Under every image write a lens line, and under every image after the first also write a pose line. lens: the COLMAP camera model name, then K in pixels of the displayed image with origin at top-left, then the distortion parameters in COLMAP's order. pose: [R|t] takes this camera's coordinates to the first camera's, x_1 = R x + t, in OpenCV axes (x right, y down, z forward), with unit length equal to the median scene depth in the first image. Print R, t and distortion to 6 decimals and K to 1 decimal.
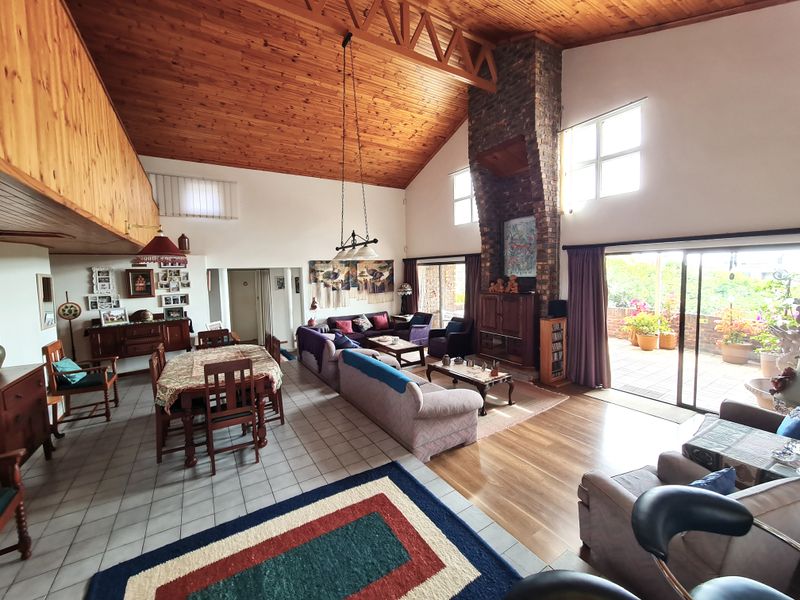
lens RADIAL K [[328.1, 0, 400.7], [0, 328.1, 308.6], [0, 0, 1]] dist [-0.003809, -0.000460]
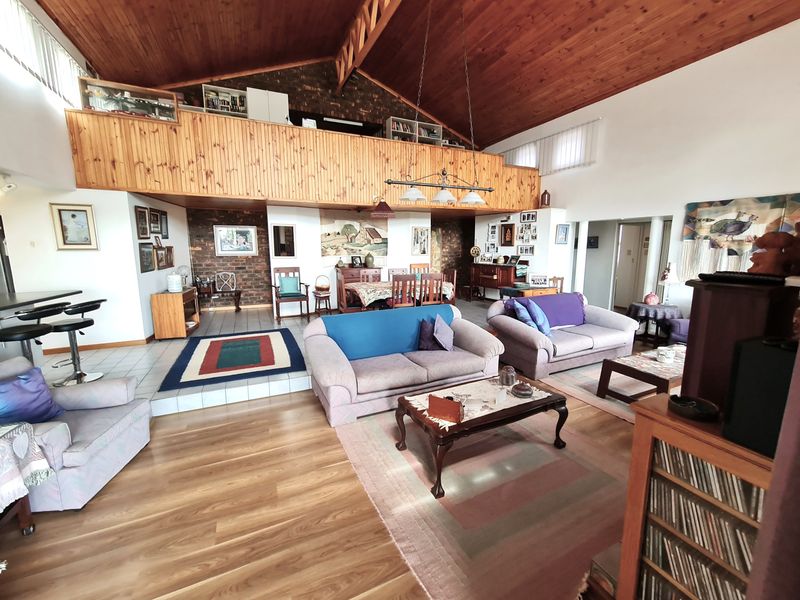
lens RADIAL K [[328.1, 0, 406.8], [0, 328.1, 304.7], [0, 0, 1]] dist [-0.003809, -0.000460]
pose [[-0.121215, 0.204488, -0.971335, 0.520948], [-0.113209, 0.969318, 0.218190, -0.042911], [0.986149, 0.136412, -0.094346, 0.685478]]
